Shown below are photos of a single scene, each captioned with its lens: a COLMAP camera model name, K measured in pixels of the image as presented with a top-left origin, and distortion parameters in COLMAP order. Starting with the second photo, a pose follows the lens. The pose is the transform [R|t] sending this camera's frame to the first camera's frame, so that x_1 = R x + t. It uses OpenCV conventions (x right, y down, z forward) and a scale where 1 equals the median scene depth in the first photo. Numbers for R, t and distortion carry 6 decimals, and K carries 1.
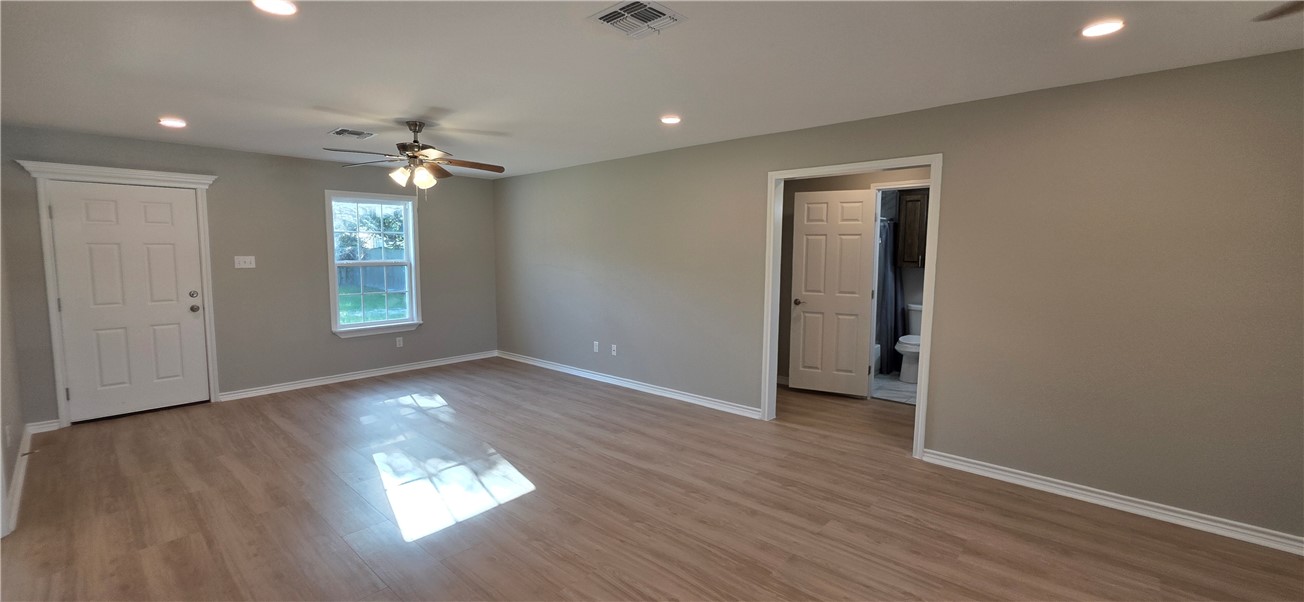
lens RADIAL K [[527.4, 0, 645.7], [0, 527.4, 301.9], [0, 0, 1]] dist [-0.003698, 0.000937]
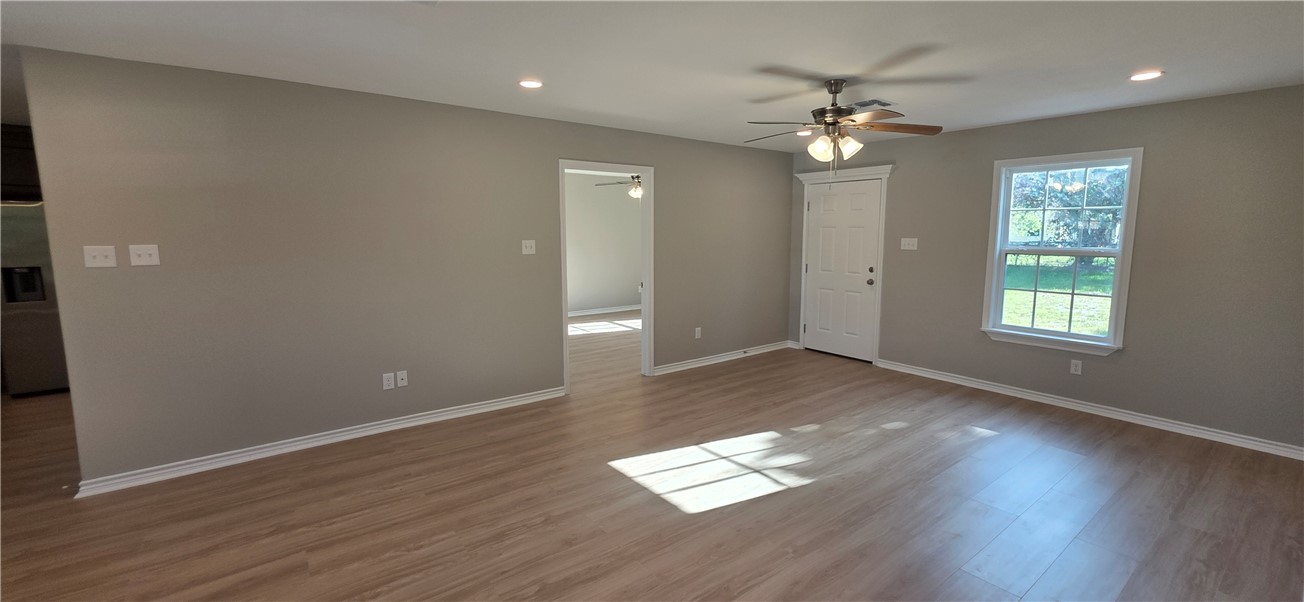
lens RADIAL K [[527.4, 0, 654.3], [0, 527.4, 295.6], [0, 0, 1]] dist [-0.003698, 0.000937]
pose [[-0.172816, 0.125896, -0.976875, 0.438397], [-0.097592, 0.984728, 0.144173, -0.091894], [0.980107, 0.120250, -0.157890, 0.820227]]
